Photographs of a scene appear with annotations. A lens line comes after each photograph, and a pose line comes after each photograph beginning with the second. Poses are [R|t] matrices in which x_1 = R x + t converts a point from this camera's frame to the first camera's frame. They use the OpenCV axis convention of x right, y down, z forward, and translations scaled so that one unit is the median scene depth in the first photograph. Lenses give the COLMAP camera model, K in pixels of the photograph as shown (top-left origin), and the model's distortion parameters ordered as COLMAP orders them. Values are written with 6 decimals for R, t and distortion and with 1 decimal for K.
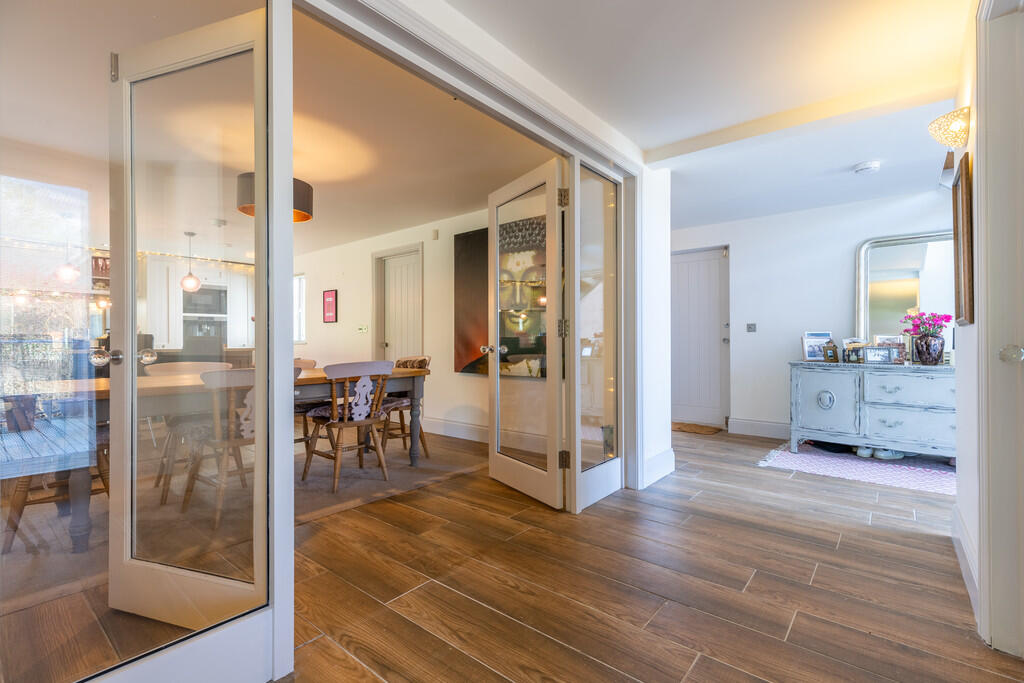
lens RADIAL K [[464.7, 0, 516.5], [0, 464.7, 340.0], [0, 0, 1]] dist [0.004030, 0.000875]
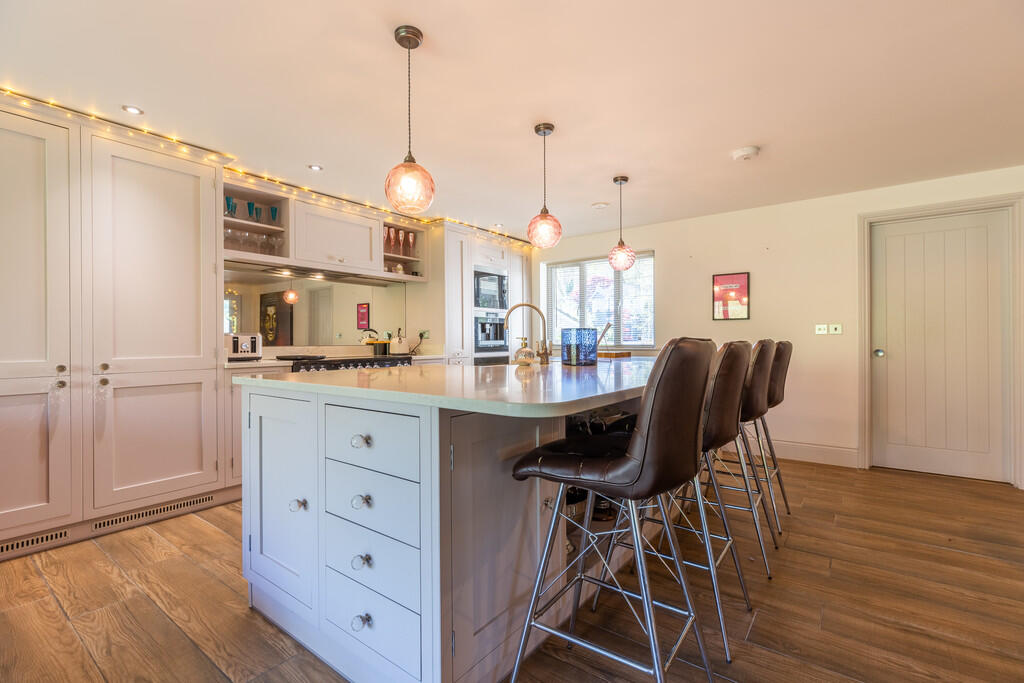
lens RADIAL K [[464.7, 0, 512.6], [0, 464.7, 339.7], [0, 0, 1]] dist [0.004030, 0.000875]
pose [[0.999706, -0.001111, 0.024230, -0.815974], [0.001190, 0.999994, -0.003259, -0.007613], [-0.024226, 0.003287, 0.999701, 0.353759]]
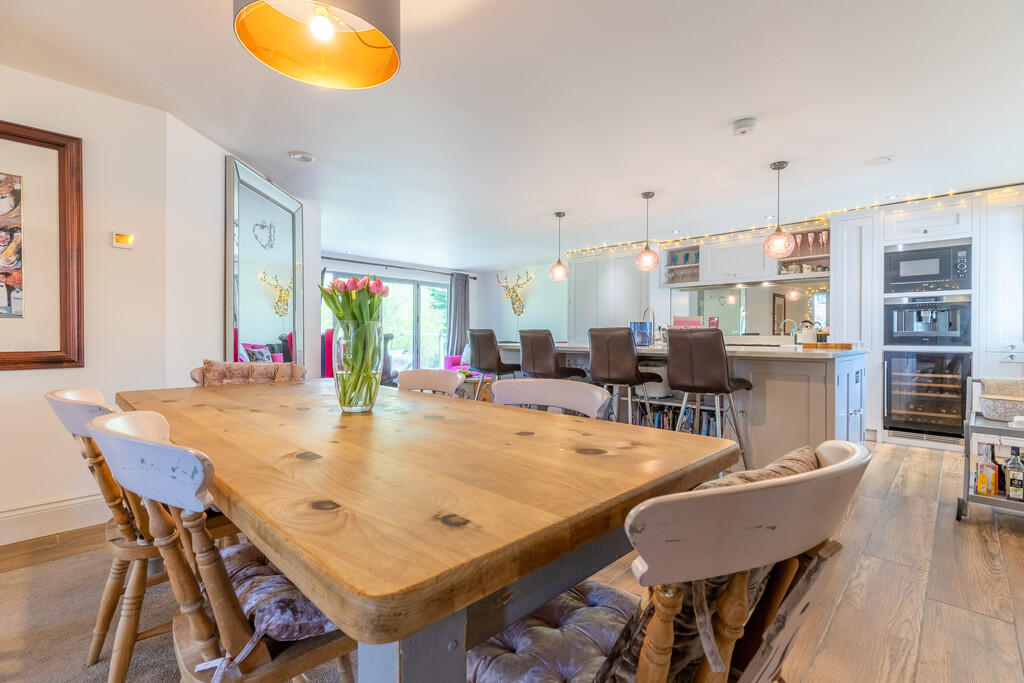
lens RADIAL K [[464.7, 0, 511.8], [0, 464.7, 339.0], [0, 0, 1]] dist [0.004030, 0.000875]
pose [[-0.085373, 0.007067, -0.996324, -0.042813], [-0.001662, 0.999972, 0.007235, 0.000569], [0.996348, 0.002273, -0.085359, 0.660487]]
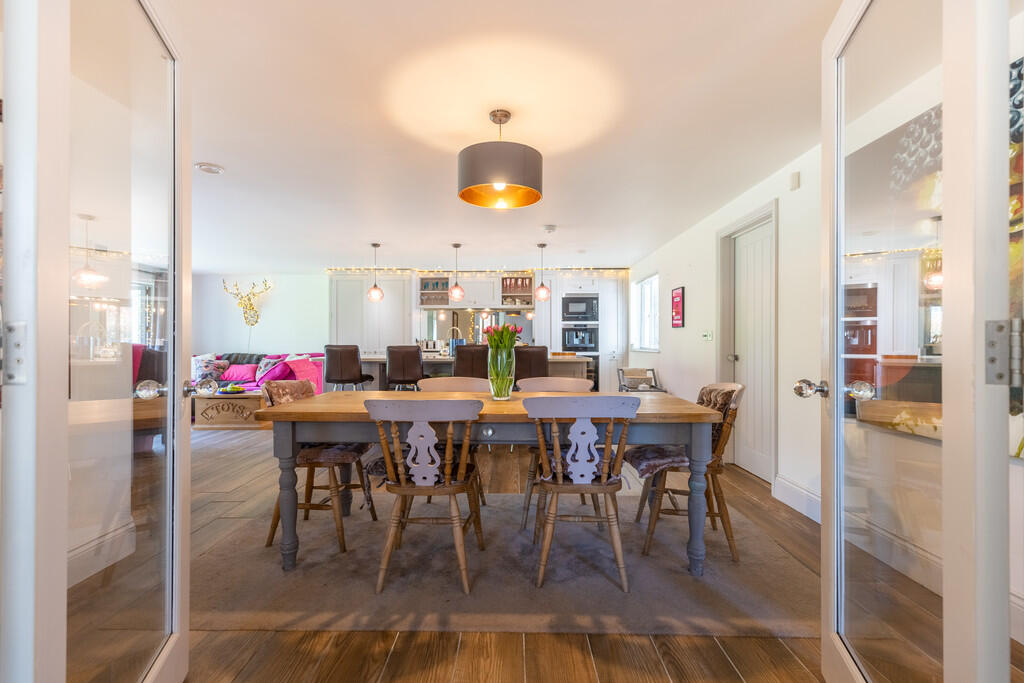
lens RADIAL K [[464.7, 0, 513.6], [0, 464.7, 342.4], [0, 0, 1]] dist [0.004030, 0.000875]
pose [[0.627762, 0.001309, -0.778405, 0.060610], [0.001491, 0.999995, 0.002884, -0.015295], [0.778404, -0.002971, 0.627756, 0.287947]]
